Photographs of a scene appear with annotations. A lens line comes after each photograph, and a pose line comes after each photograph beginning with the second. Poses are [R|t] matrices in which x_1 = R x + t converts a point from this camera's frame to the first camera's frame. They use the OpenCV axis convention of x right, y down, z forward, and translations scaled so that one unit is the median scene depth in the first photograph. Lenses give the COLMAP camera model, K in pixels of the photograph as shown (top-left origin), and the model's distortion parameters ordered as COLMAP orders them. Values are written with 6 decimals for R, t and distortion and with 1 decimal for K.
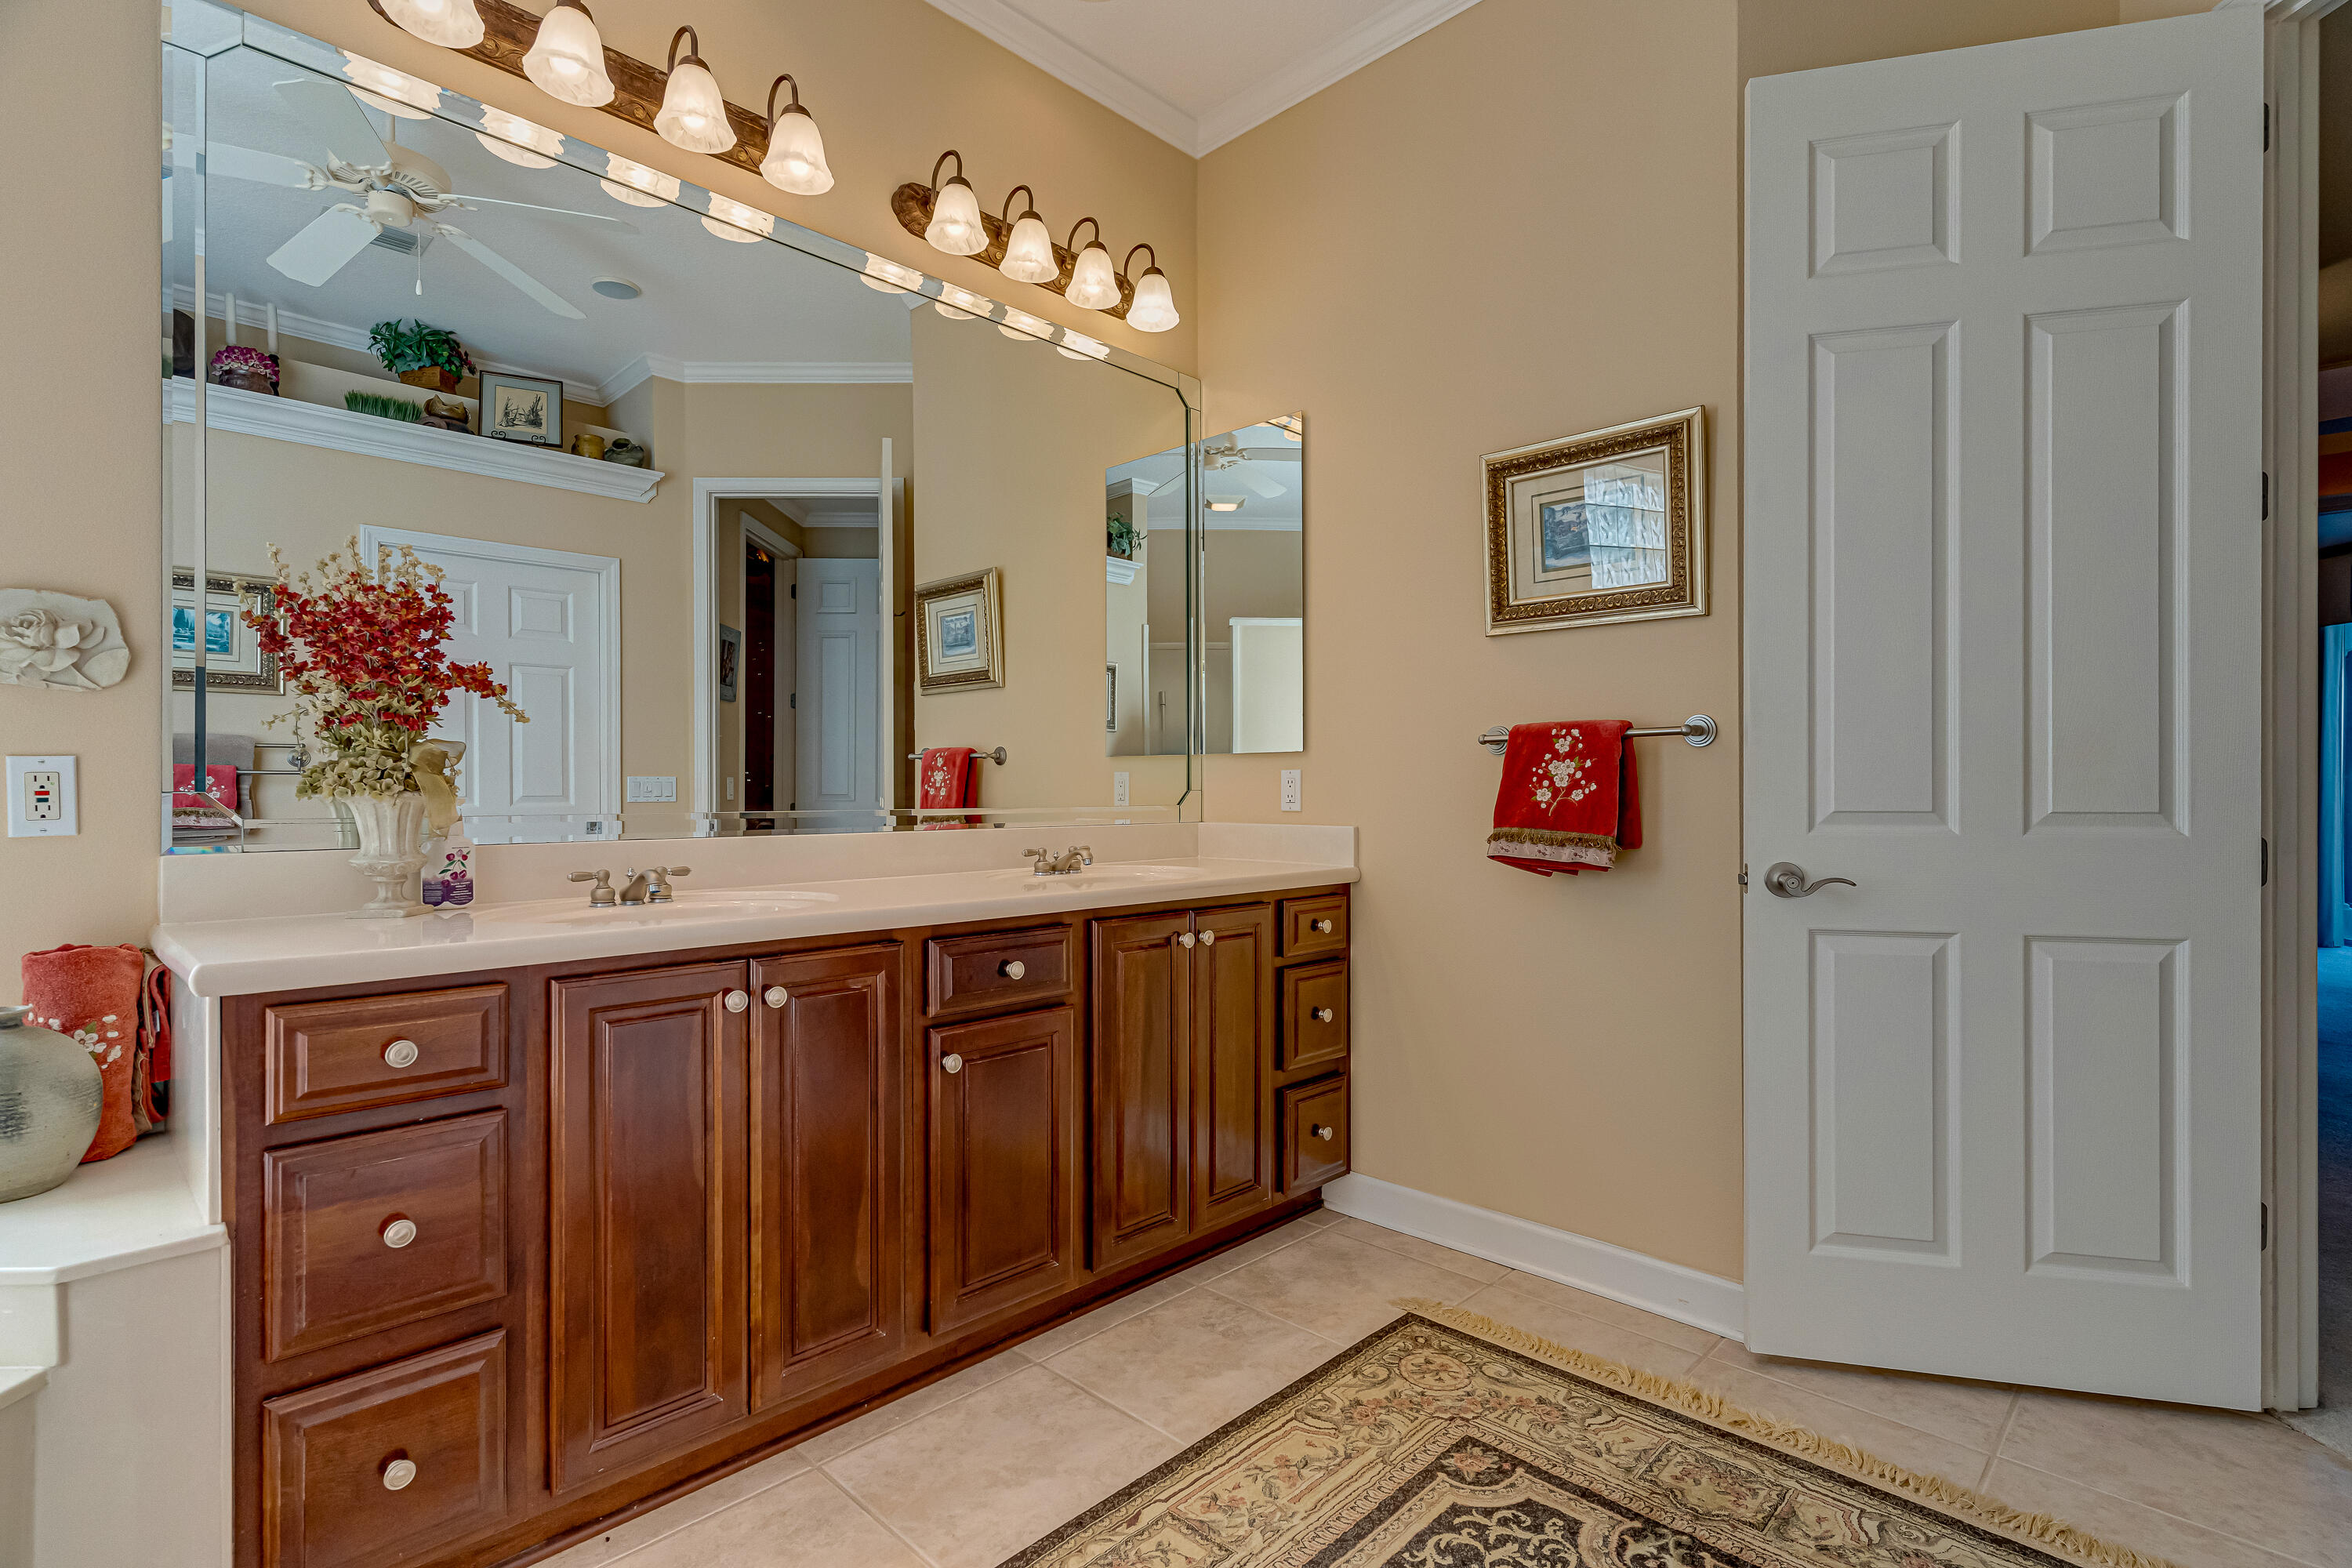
lens RADIAL K [[1113.9, 0, 1178.6], [0, 1113.9, 793.8], [0, 0, 1]] dist [0.023891, 0.000207]
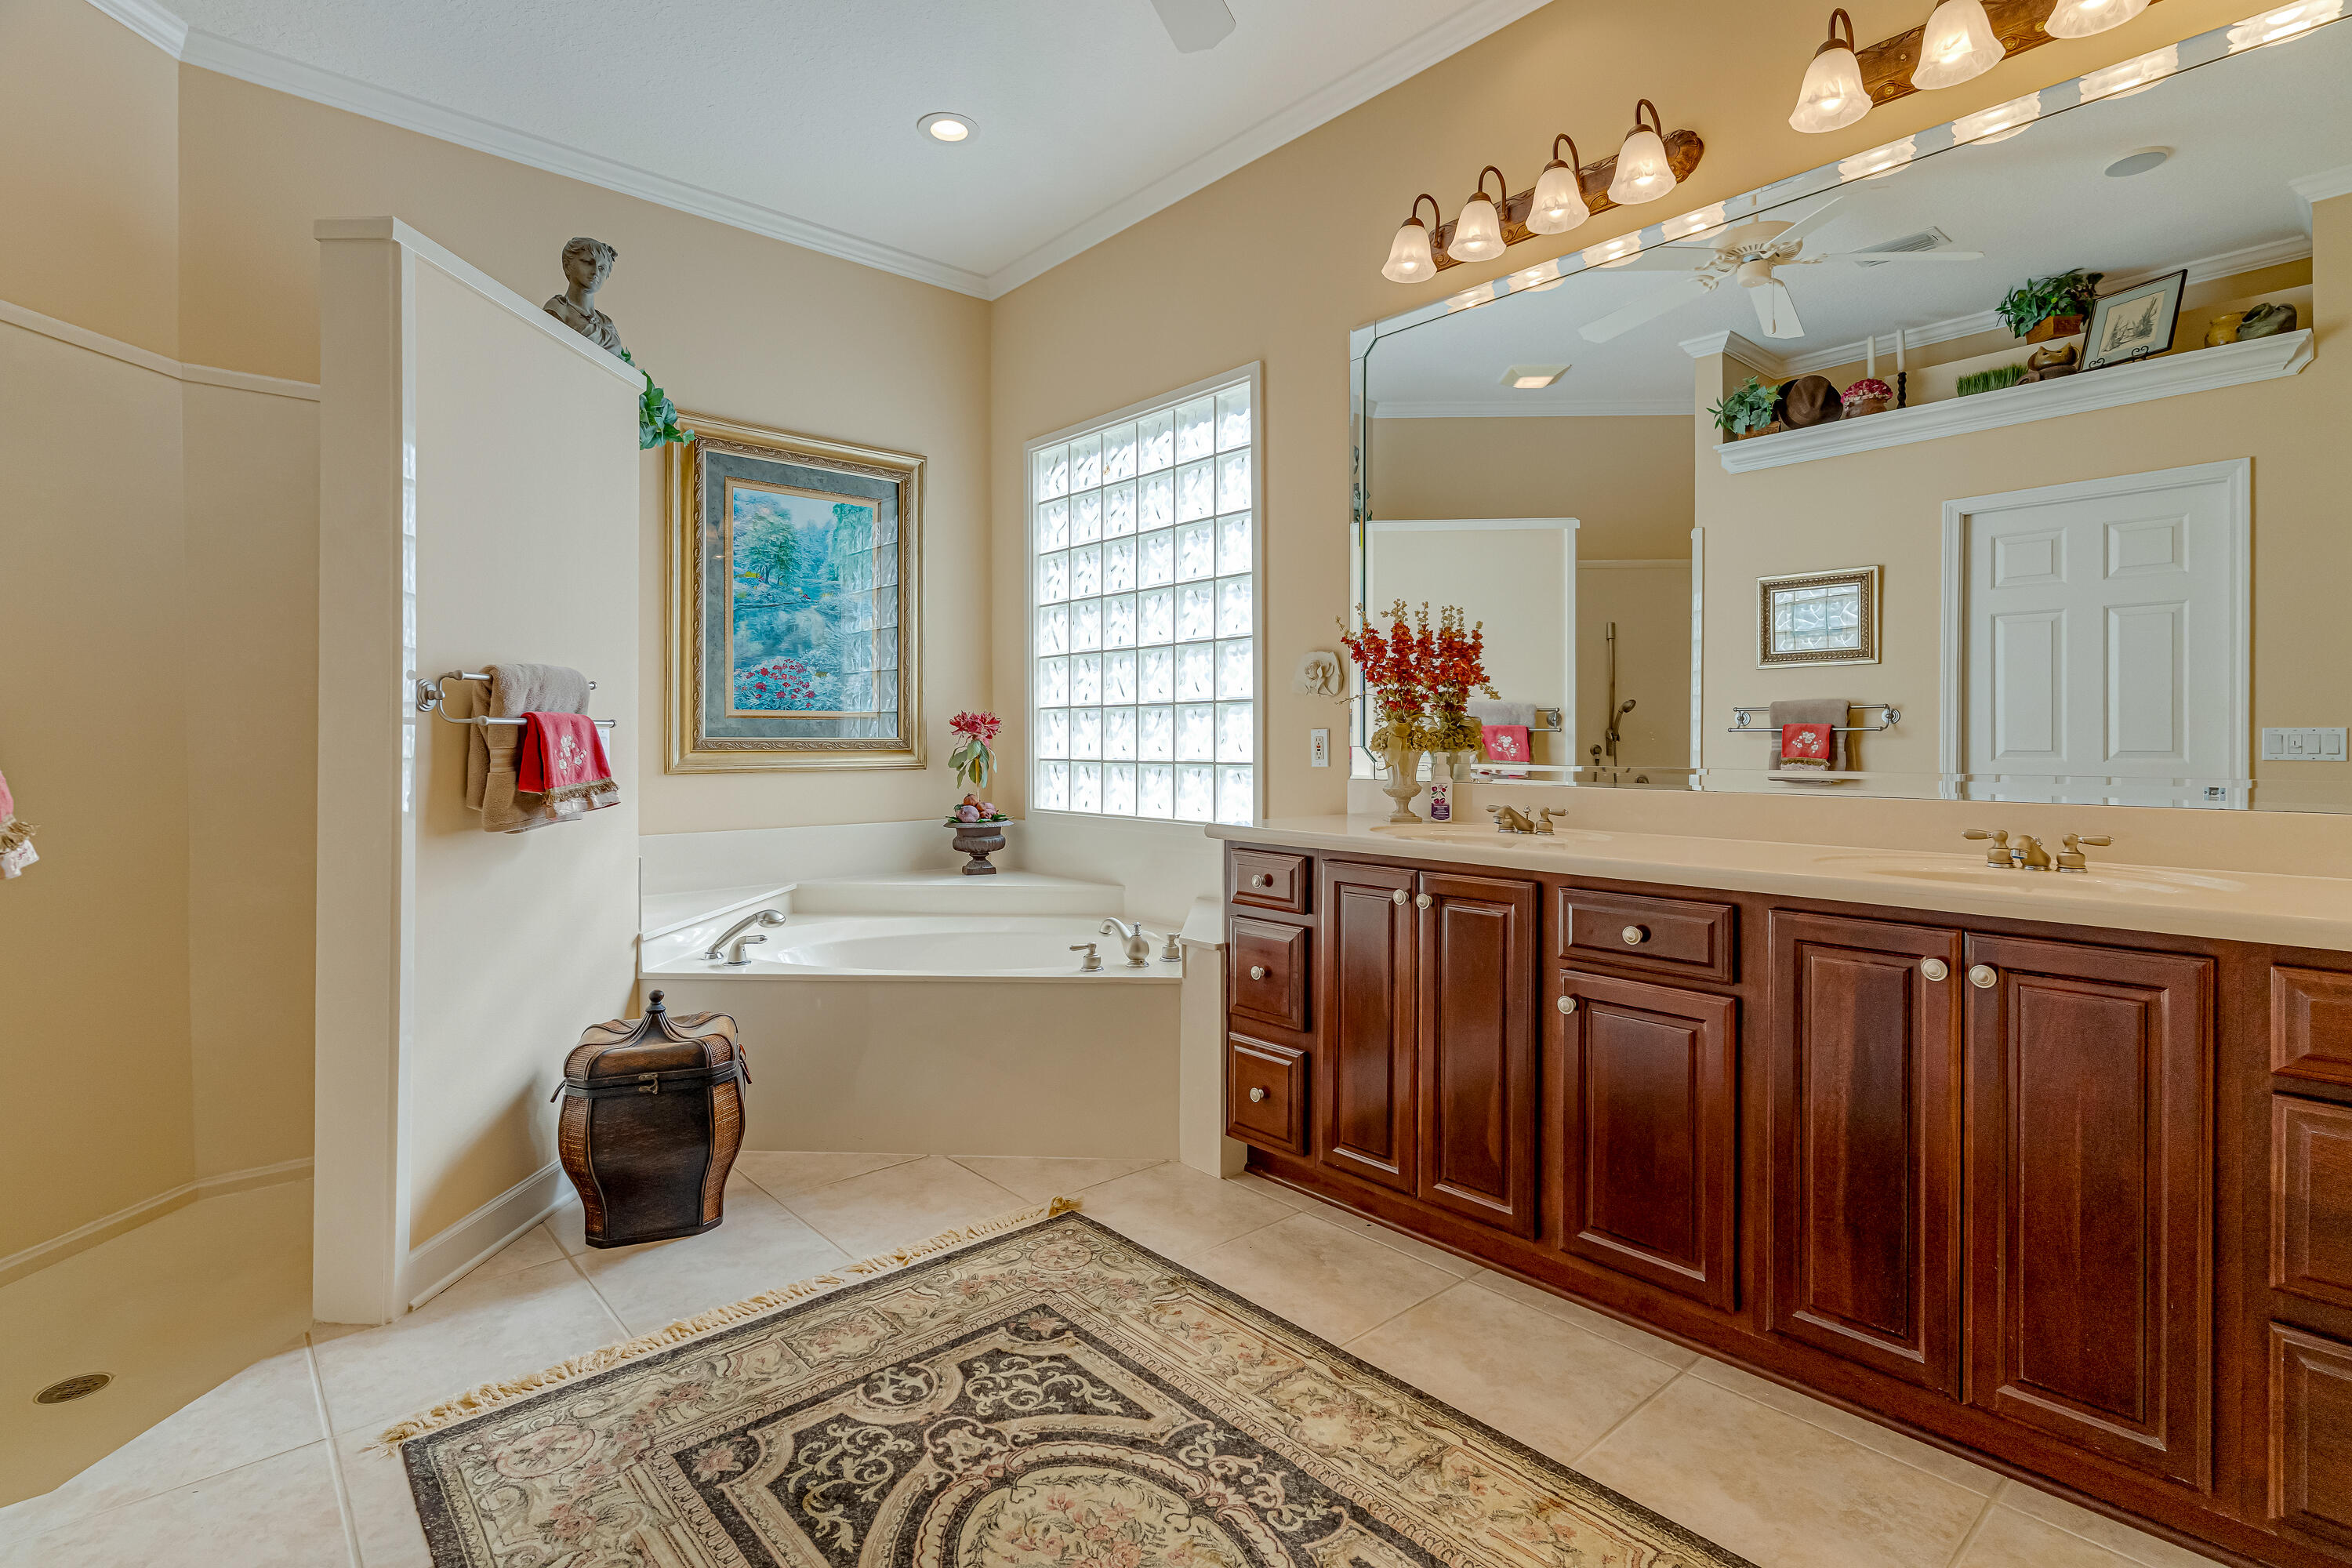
lens RADIAL K [[1128.6, 0, 1185.4], [0, 1128.6, 762.0], [0, 0, 1]] dist [0.002285, 0.000606]
pose [[-0.064921, 0.021988, -0.997648, 0.725136], [-0.004025, 0.999743, 0.022296, -0.011416], [0.997882, 0.005463, -0.064816, 0.574129]]
